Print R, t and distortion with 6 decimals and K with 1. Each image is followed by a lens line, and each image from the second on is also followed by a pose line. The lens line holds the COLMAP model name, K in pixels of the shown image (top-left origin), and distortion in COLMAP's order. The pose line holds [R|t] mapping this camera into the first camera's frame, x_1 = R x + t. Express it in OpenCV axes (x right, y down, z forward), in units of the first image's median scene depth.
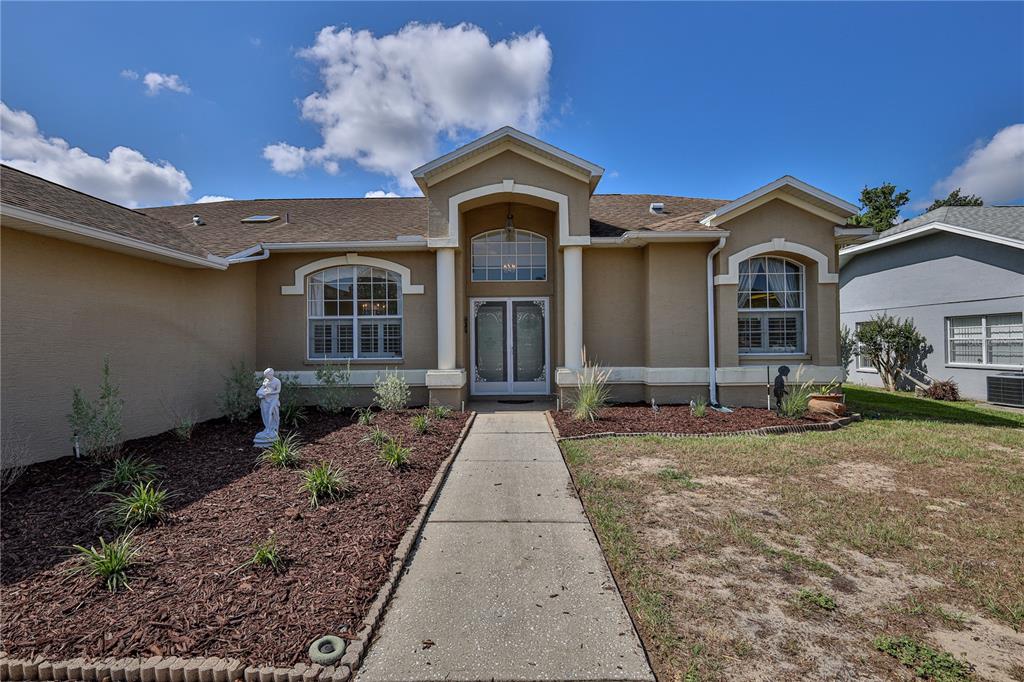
lens RADIAL K [[439.1, 0, 512.0], [0, 439.1, 341.0], [0, 0, 1]] dist [0.000168, -0.000085]
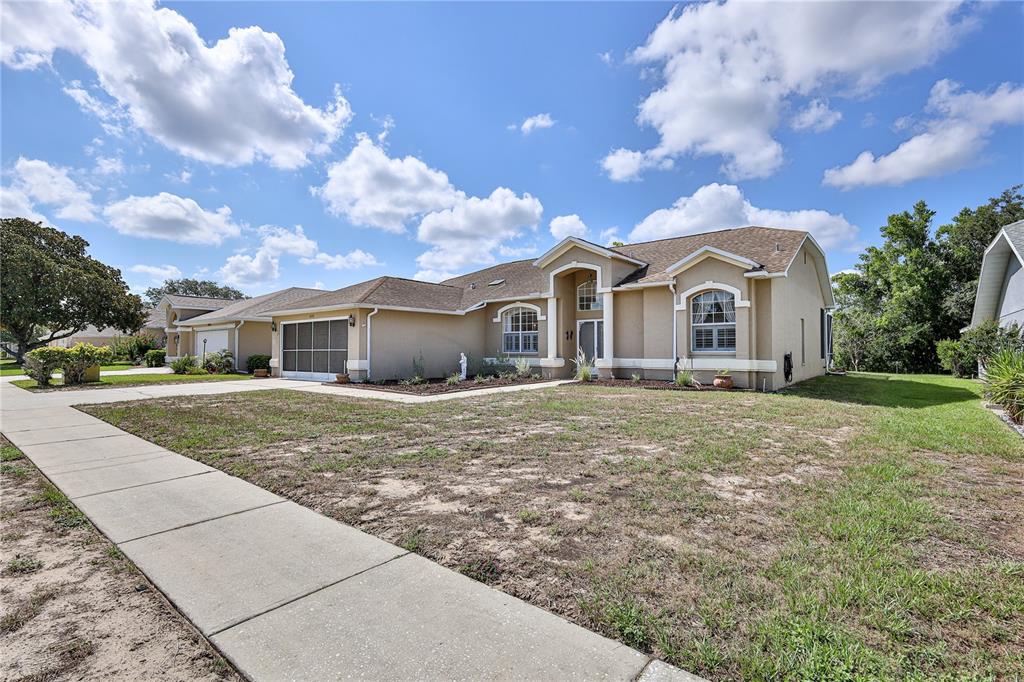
lens RADIAL K [[474.3, 0, 550.3], [0, 474.3, 342.6], [0, 0, 1]] dist [0.002002, -0.000036]
pose [[0.815907, -0.003936, -0.578170, 1.057747], [-0.001747, 0.999955, -0.009273, 0.013645], [0.578180, 0.008575, 0.815864, -0.734443]]
